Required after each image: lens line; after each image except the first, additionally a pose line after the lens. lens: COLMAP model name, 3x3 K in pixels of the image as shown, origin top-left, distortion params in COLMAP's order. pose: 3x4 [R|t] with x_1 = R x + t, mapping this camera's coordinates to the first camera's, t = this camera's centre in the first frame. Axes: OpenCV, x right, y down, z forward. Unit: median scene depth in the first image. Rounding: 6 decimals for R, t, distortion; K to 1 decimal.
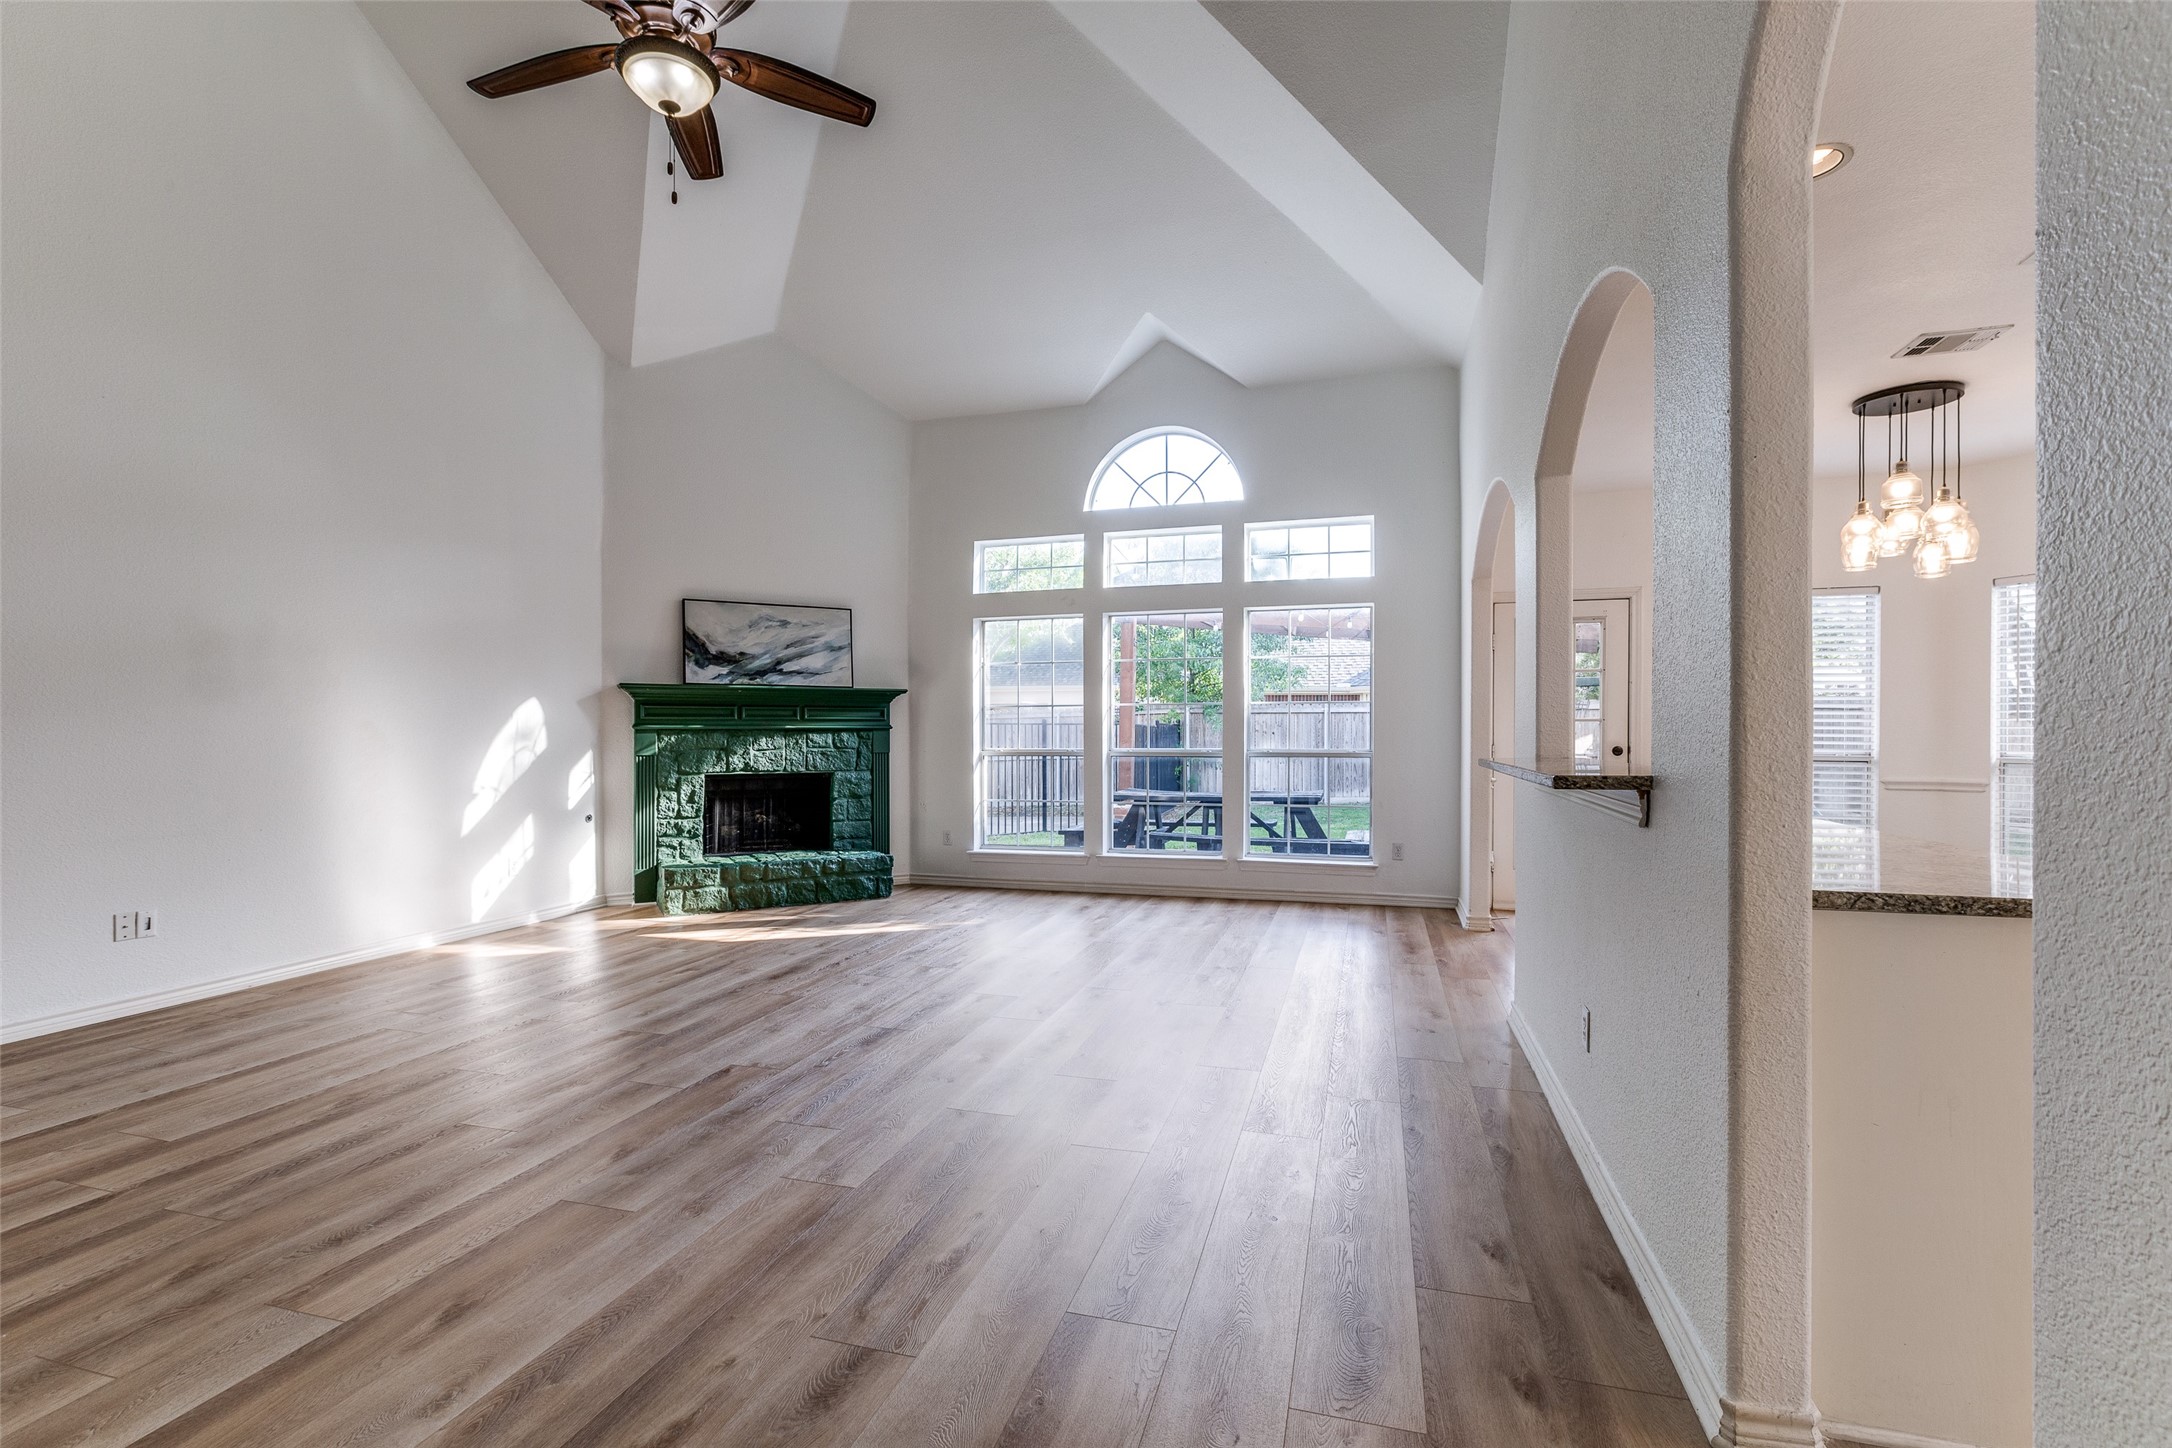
lens RADIAL K [[966.4, 0, 1087.7], [0, 966.4, 733.5], [0, 0, 1]] dist [-0.003303, 0.001278]
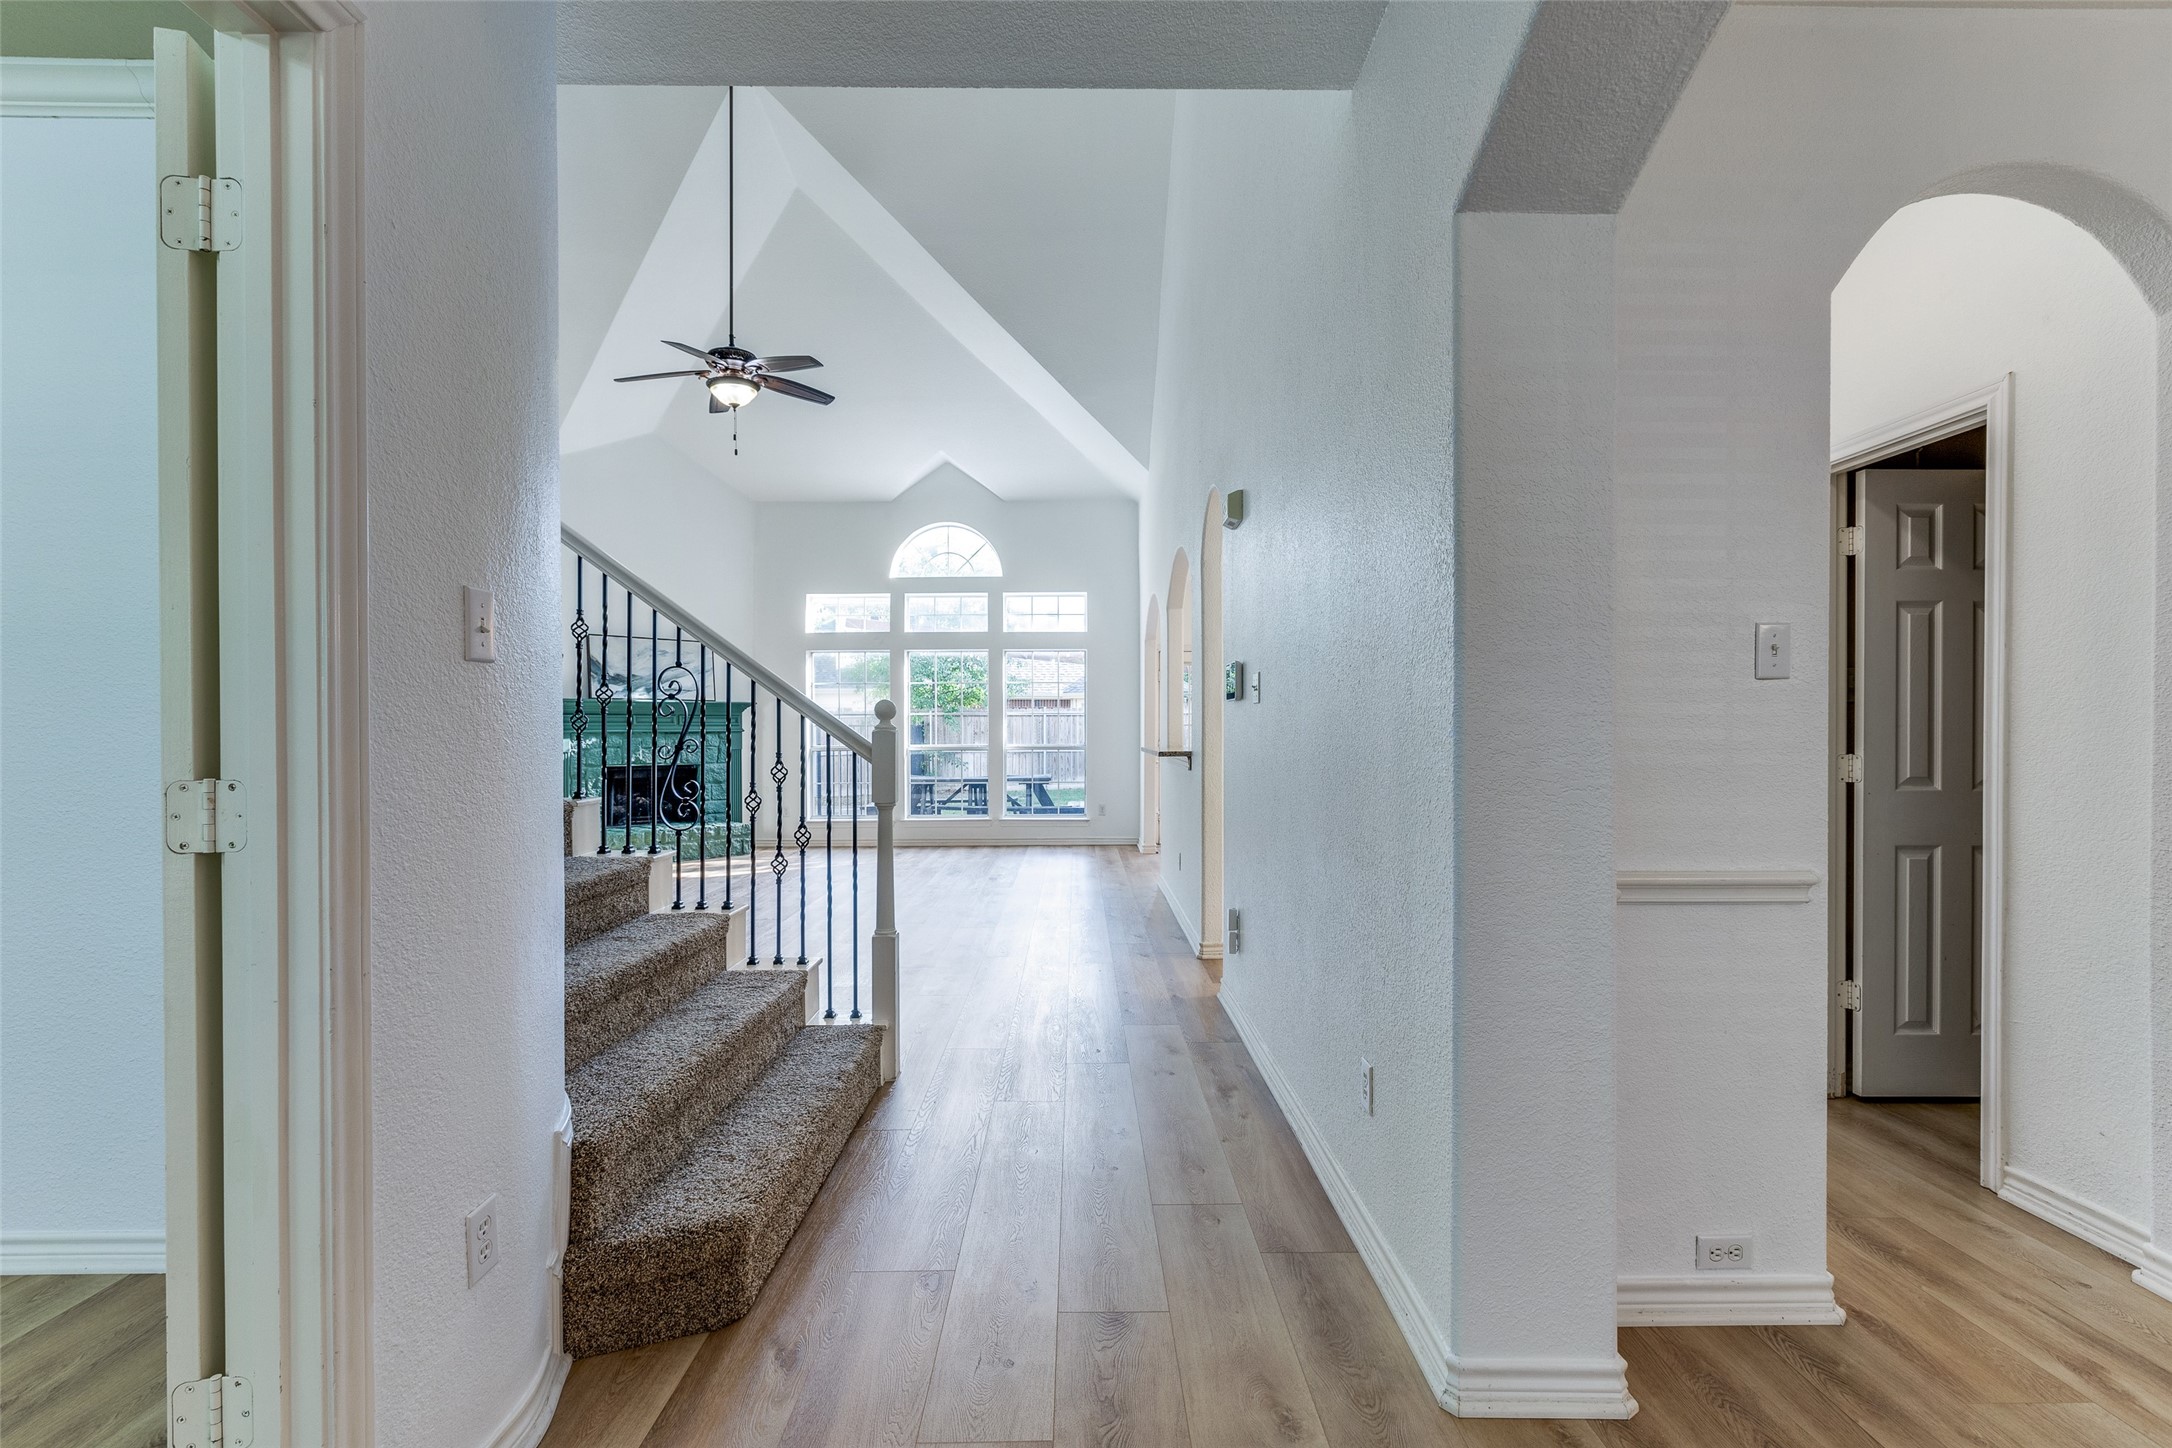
lens RADIAL K [[966.4, 0, 1090.7], [0, 966.4, 724.9], [0, 0, 1]] dist [-0.003303, 0.001278]
pose [[0.955513, -0.001741, 0.294944, -0.147449], [0.003956, 0.999968, -0.006912, -0.003268], [-0.294922, 0.007771, 0.955490, -0.457647]]
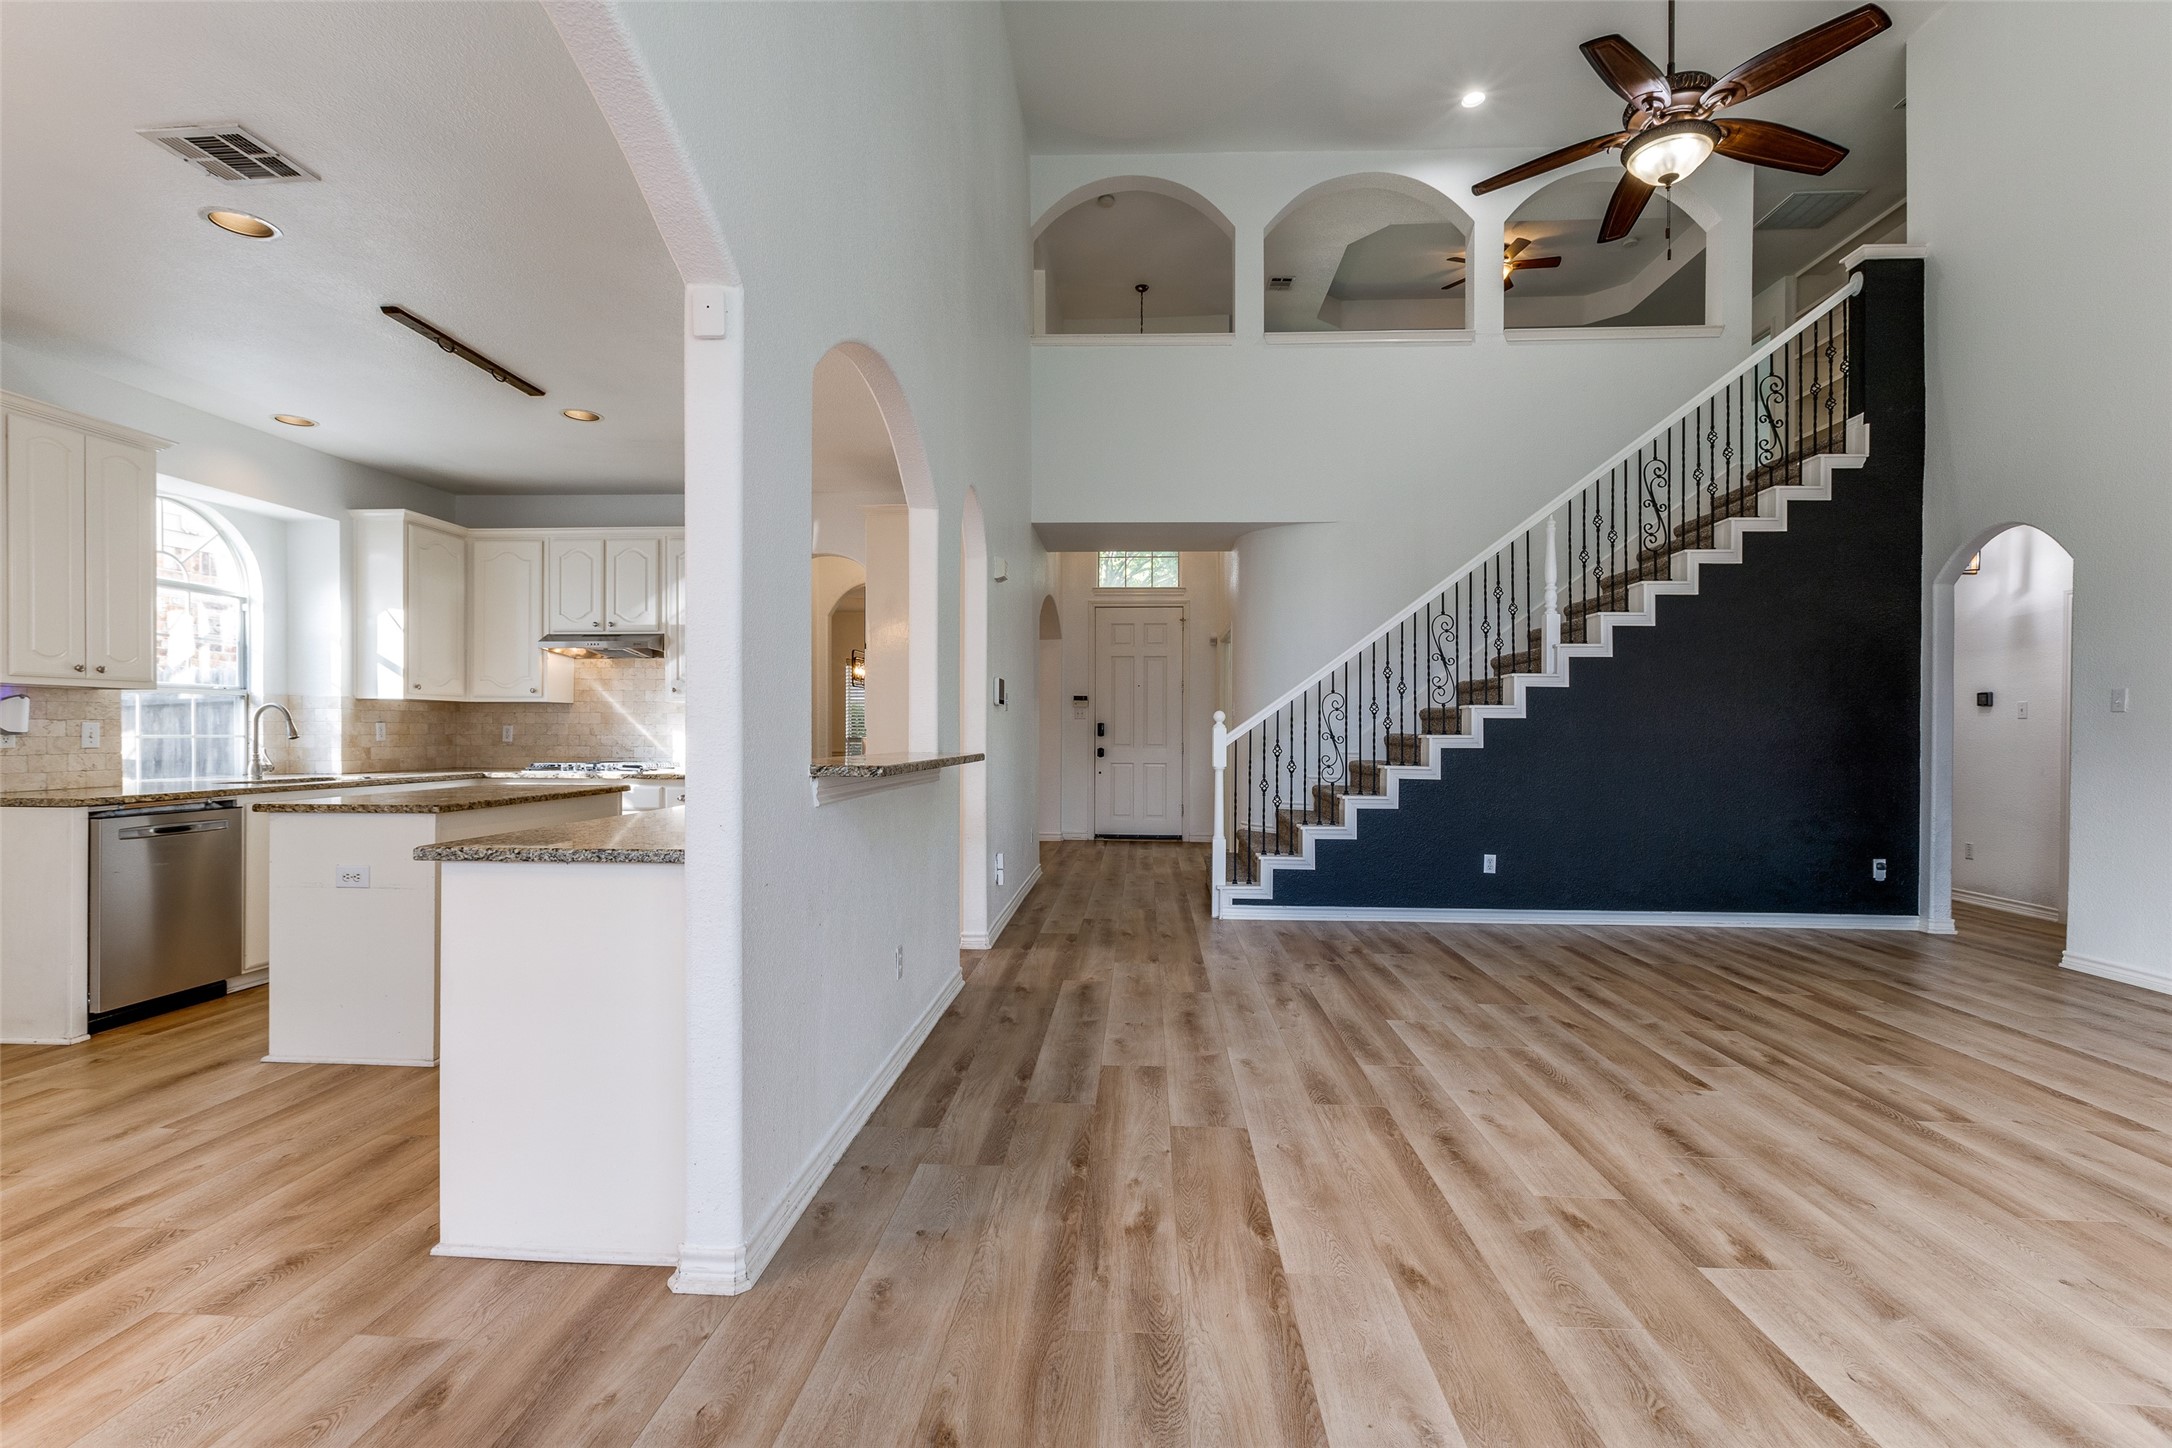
lens RADIAL K [[966.4, 0, 1072.0], [0, 966.4, 730.6], [0, 0, 1]] dist [-0.003303, 0.001278]
pose [[-0.976603, -0.008313, -0.214890, 0.219931], [-0.008111, 0.999965, -0.001824, 0.002041], [0.214897, -0.000038, -0.976637, 0.893685]]
